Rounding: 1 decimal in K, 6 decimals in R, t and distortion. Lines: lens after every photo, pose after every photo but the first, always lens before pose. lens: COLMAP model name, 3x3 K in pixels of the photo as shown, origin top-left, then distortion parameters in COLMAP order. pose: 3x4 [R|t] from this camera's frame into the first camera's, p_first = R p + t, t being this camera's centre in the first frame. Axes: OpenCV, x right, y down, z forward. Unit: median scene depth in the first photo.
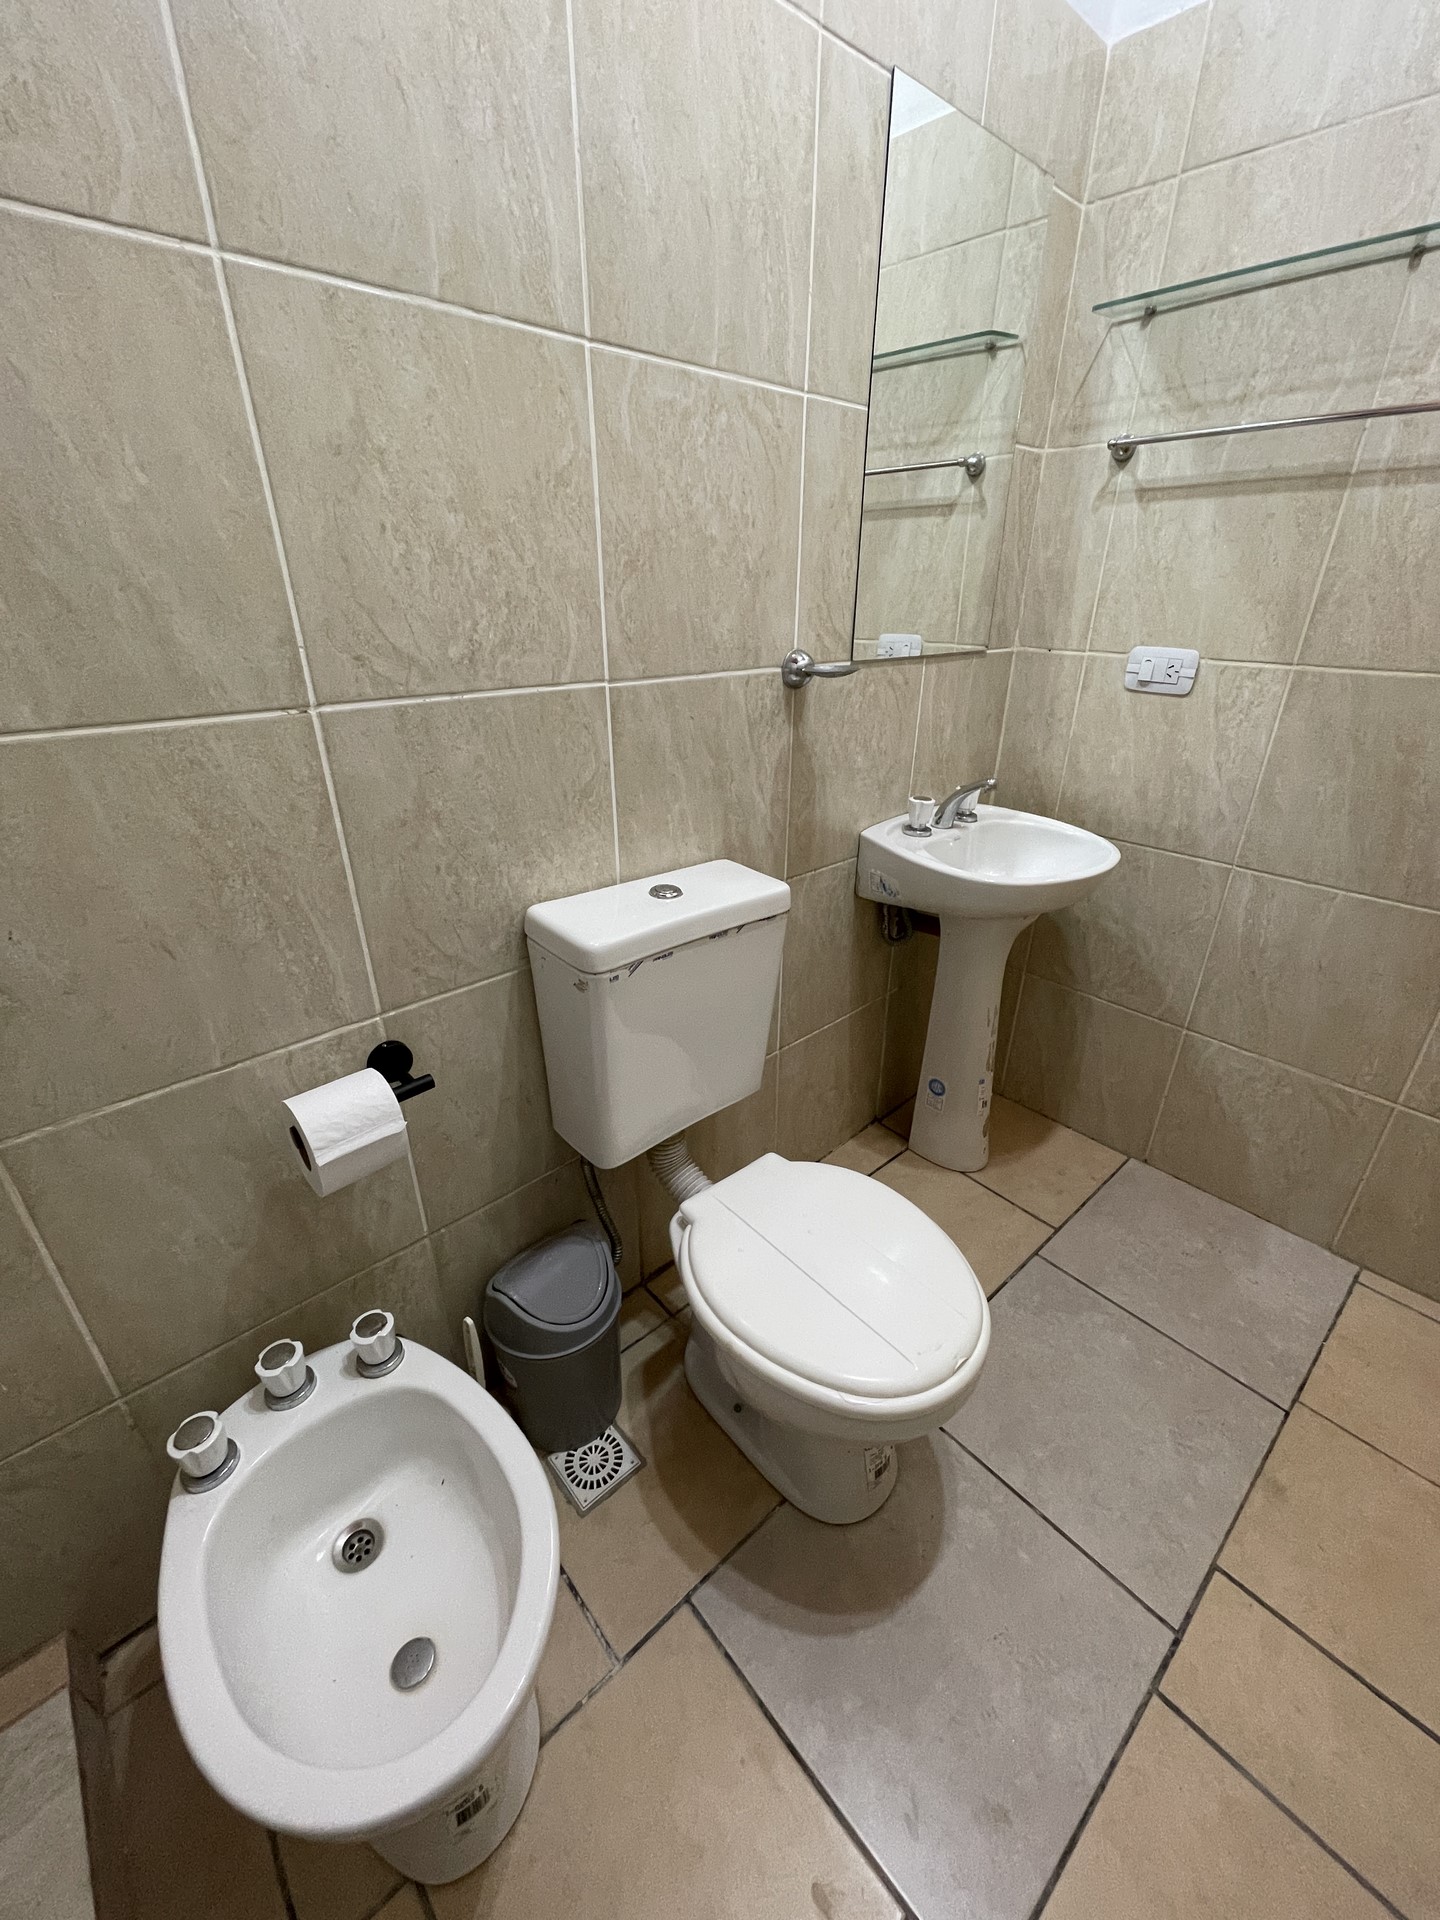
lens RADIAL K [[778.5, 0, 728.8], [0, 778.5, 958.4], [0, 0, 1]] dist [-0.000319, -0.000012]
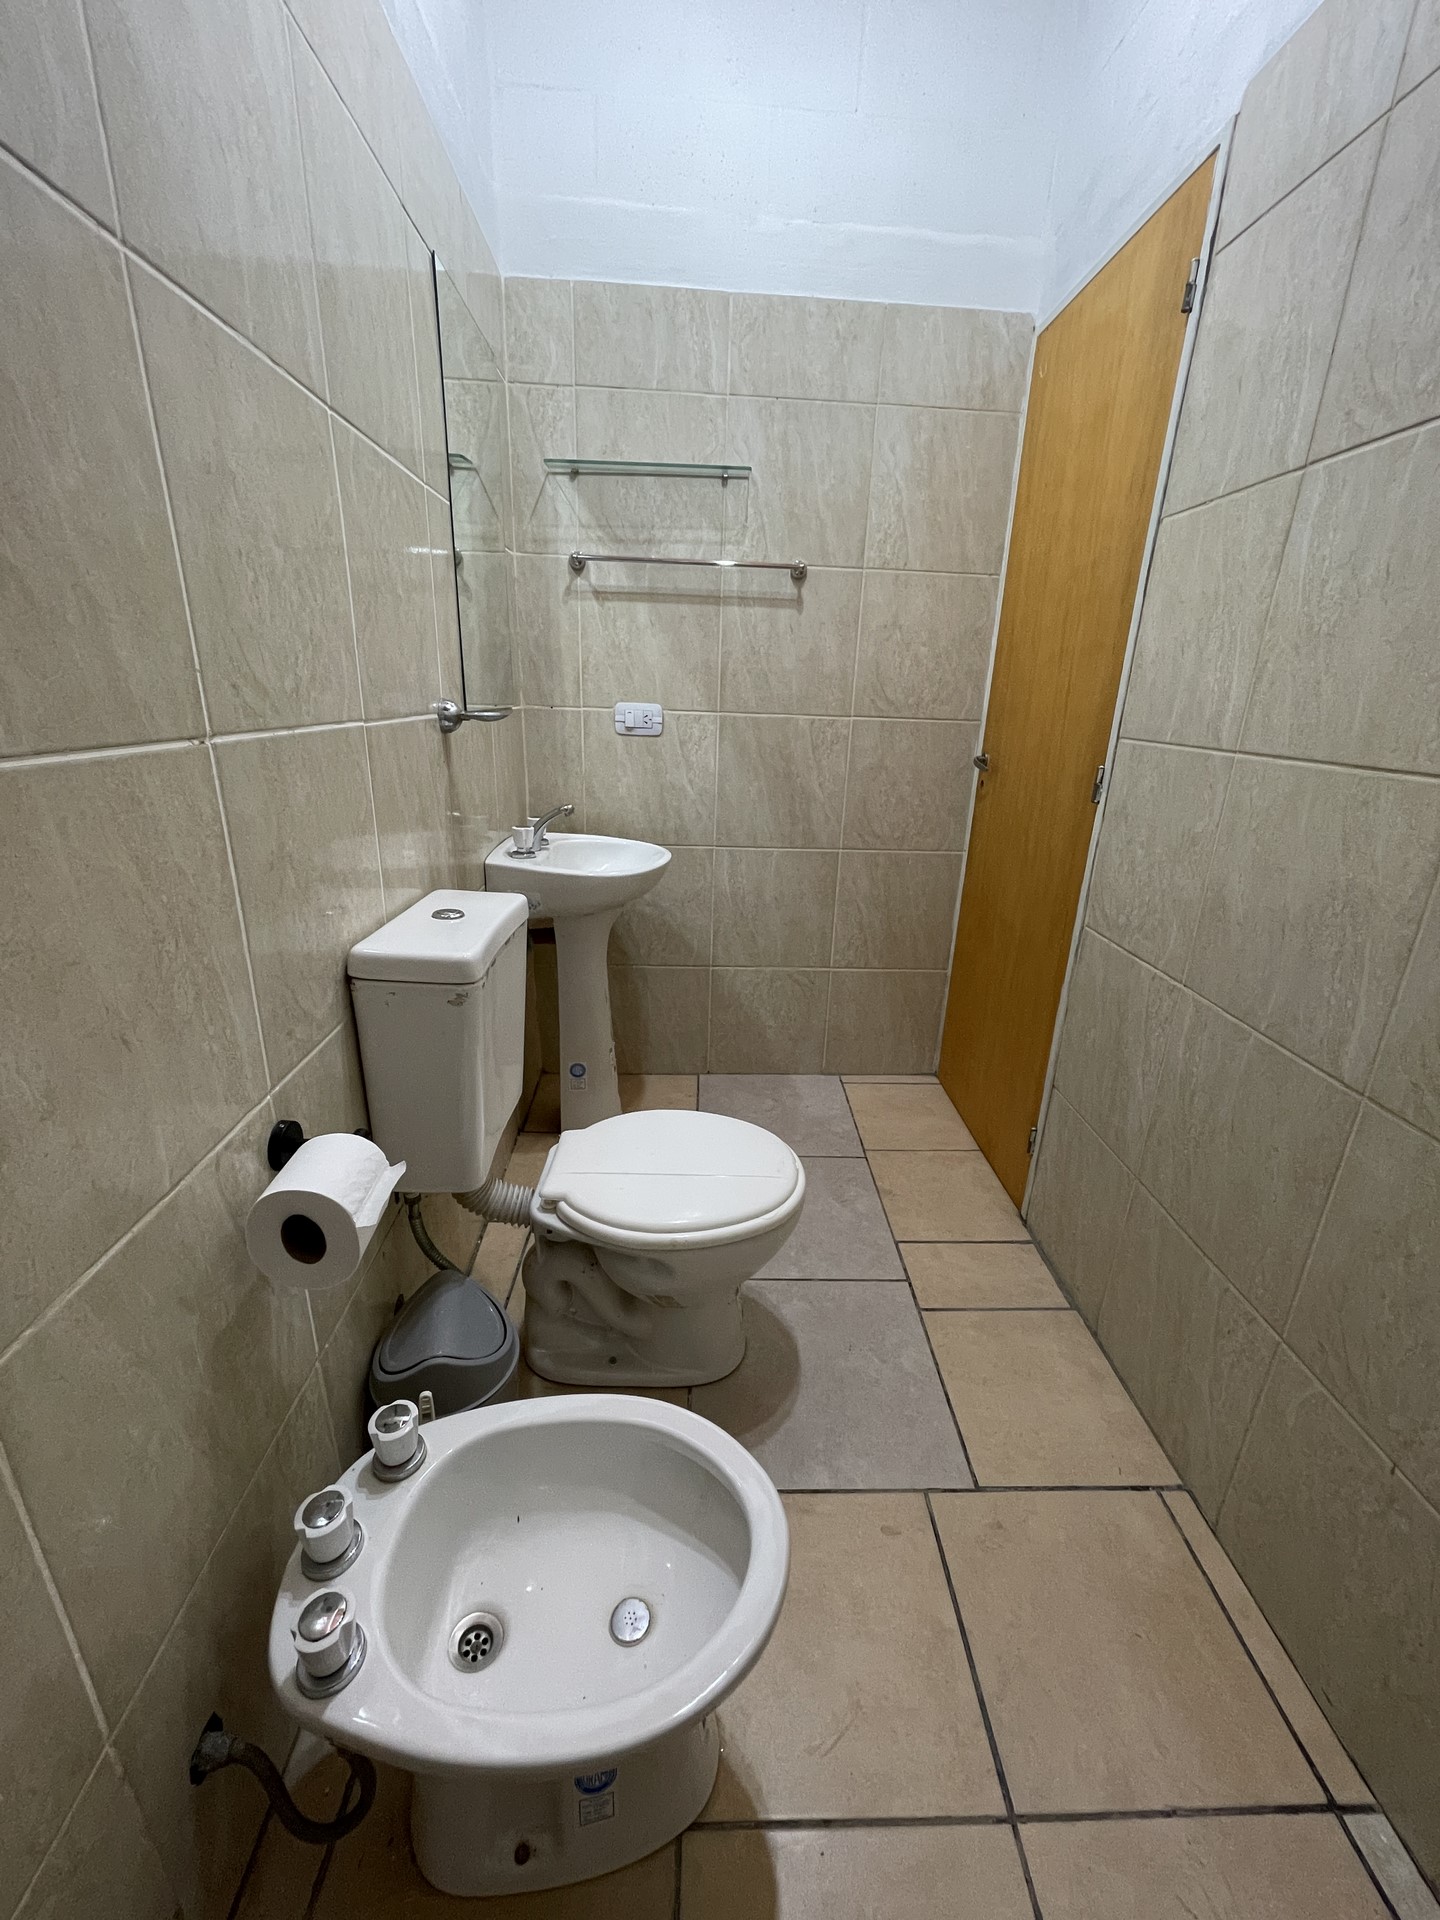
lens RADIAL K [[778.5, 0, 728.8], [0, 778.5, 958.4], [0, 0, 1]] dist [-0.000319, -0.000012]
pose [[0.642860, -0.236101, 0.728689, -0.654602], [0.304586, 0.951660, 0.039635, 0.047767], [-0.702822, 0.196469, 0.683697, 0.019320]]
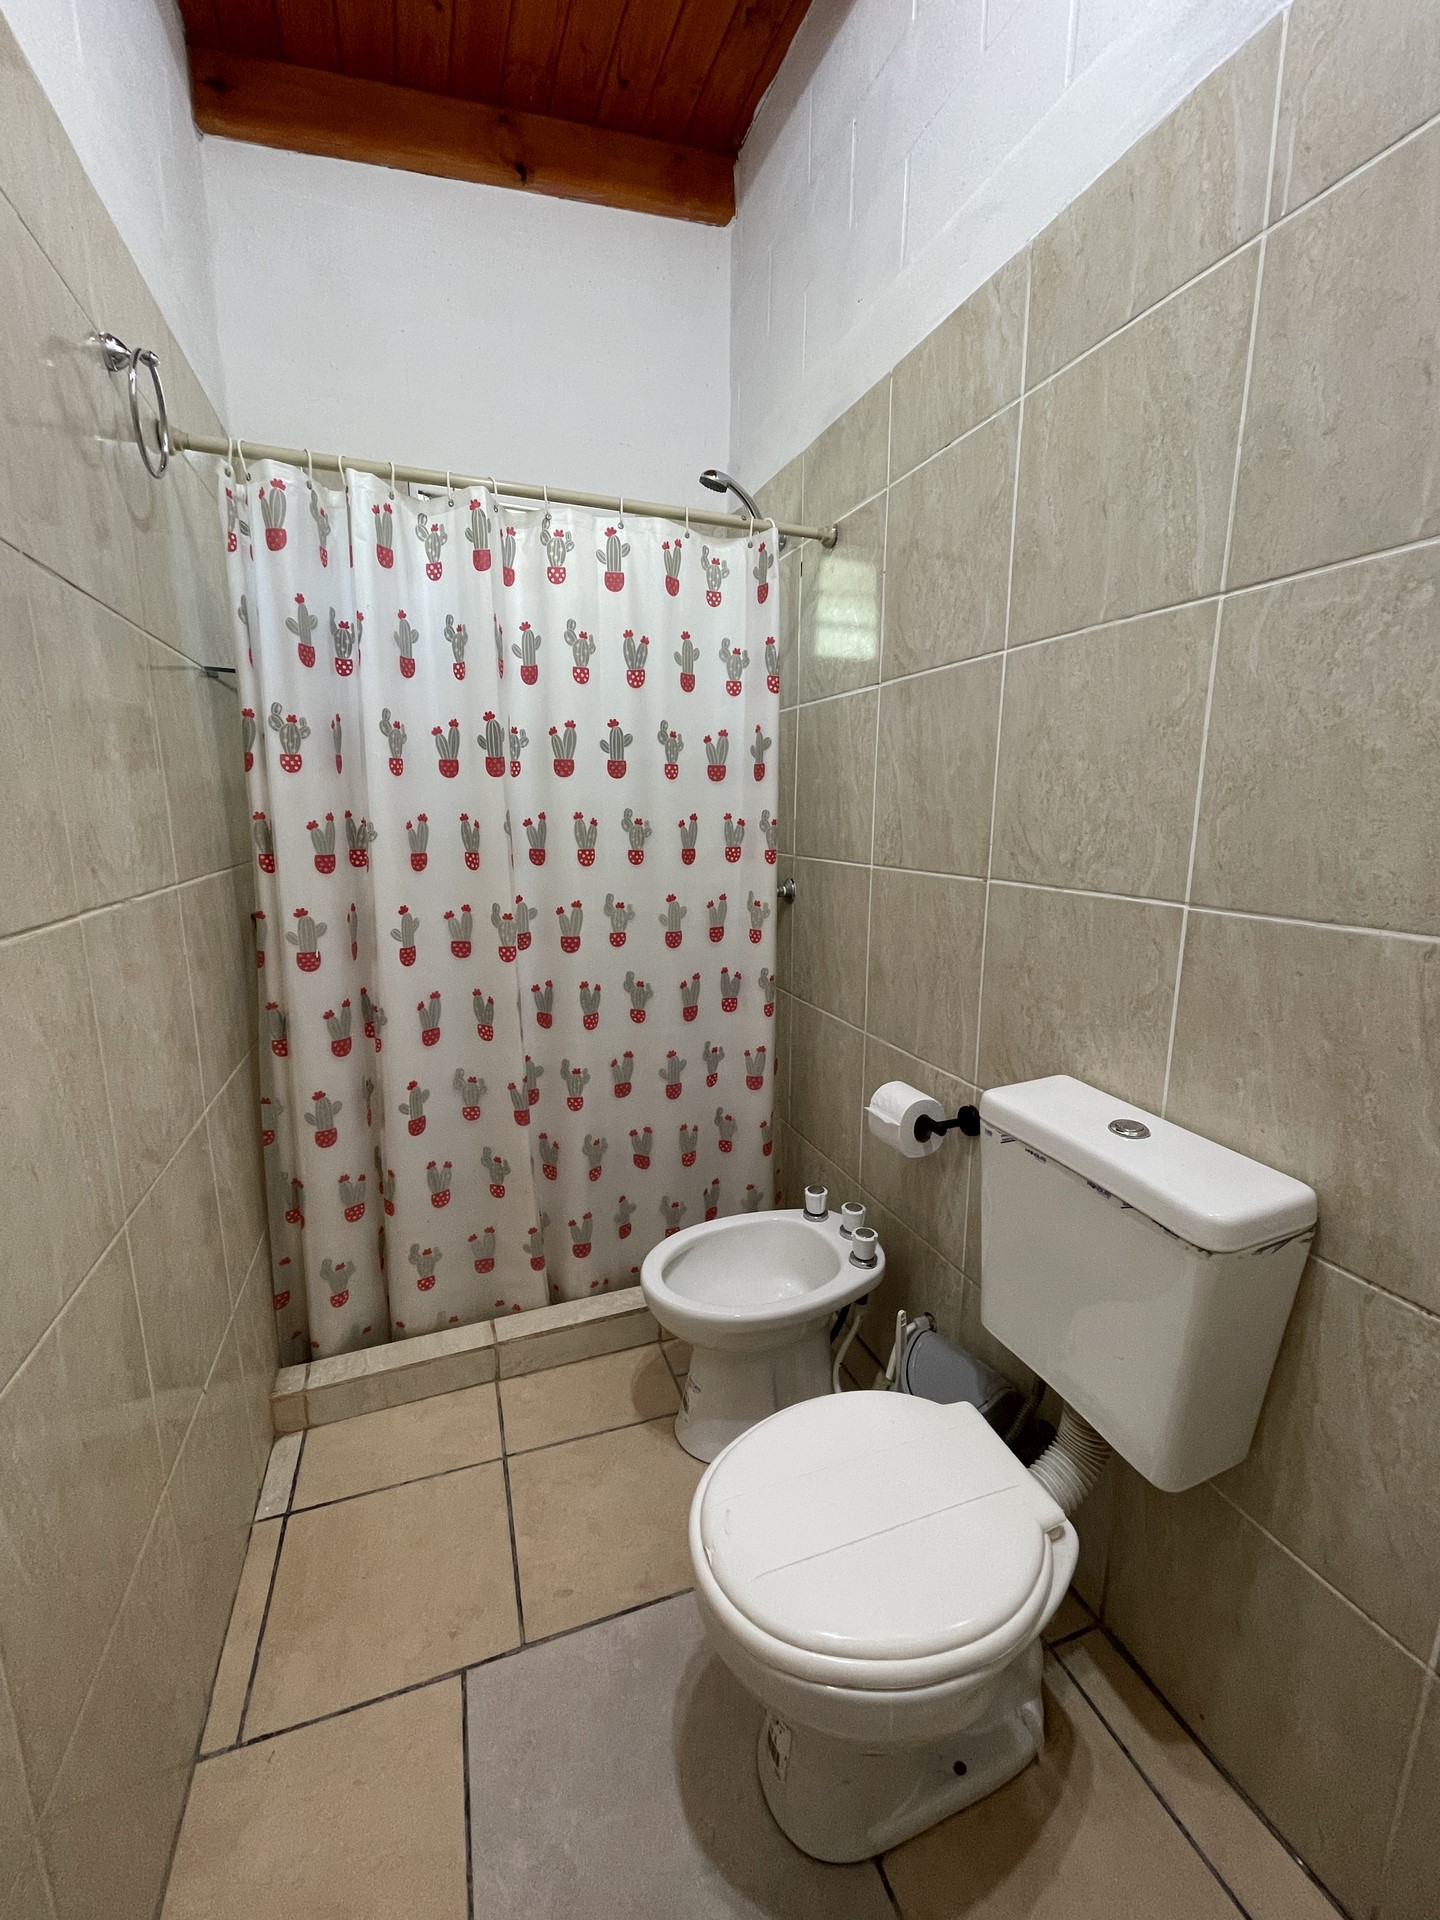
lens RADIAL K [[778.5, 0, 728.8], [0, 778.5, 958.4], [0, 0, 1]] dist [-0.000319, -0.000012]
pose [[-0.364870, 0.170189, -0.915372, 0.904415], [-0.408915, 0.853964, 0.321767, -0.368104], [0.836456, 0.491713, -0.241993, 0.777904]]
